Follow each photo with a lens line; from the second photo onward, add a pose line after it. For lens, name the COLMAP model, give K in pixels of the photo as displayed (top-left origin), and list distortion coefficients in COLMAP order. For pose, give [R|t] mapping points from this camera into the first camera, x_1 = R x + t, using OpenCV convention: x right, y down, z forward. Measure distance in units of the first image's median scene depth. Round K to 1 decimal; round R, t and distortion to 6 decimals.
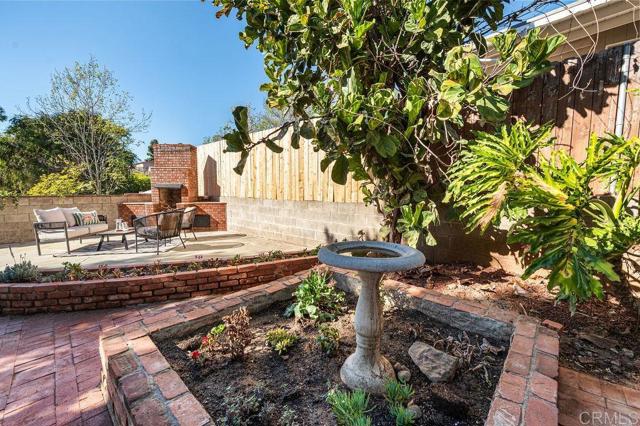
lens RADIAL K [[267.6, 0, 321.8], [0, 267.6, 217.5], [0, 0, 1]] dist [0.001858, 0.000339]
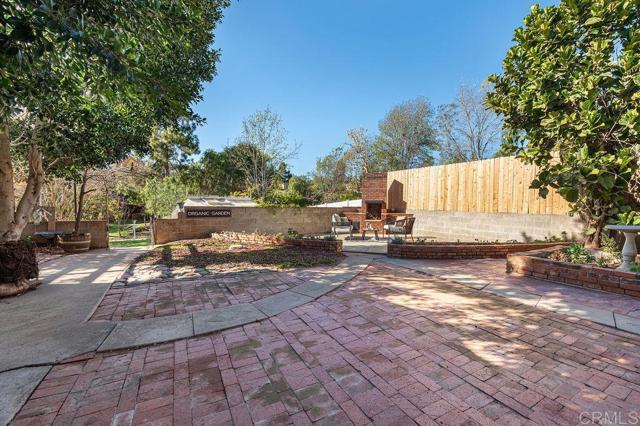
lens RADIAL K [[267.6, 0, 343.2], [0, 267.6, 211.4], [0, 0, 1]] dist [0.001858, 0.000339]
pose [[0.955816, 0.014160, -0.293625, -0.396942], [-0.037193, 0.996638, -0.073008, 0.059034], [0.291604, 0.080703, 0.953128, -0.539927]]
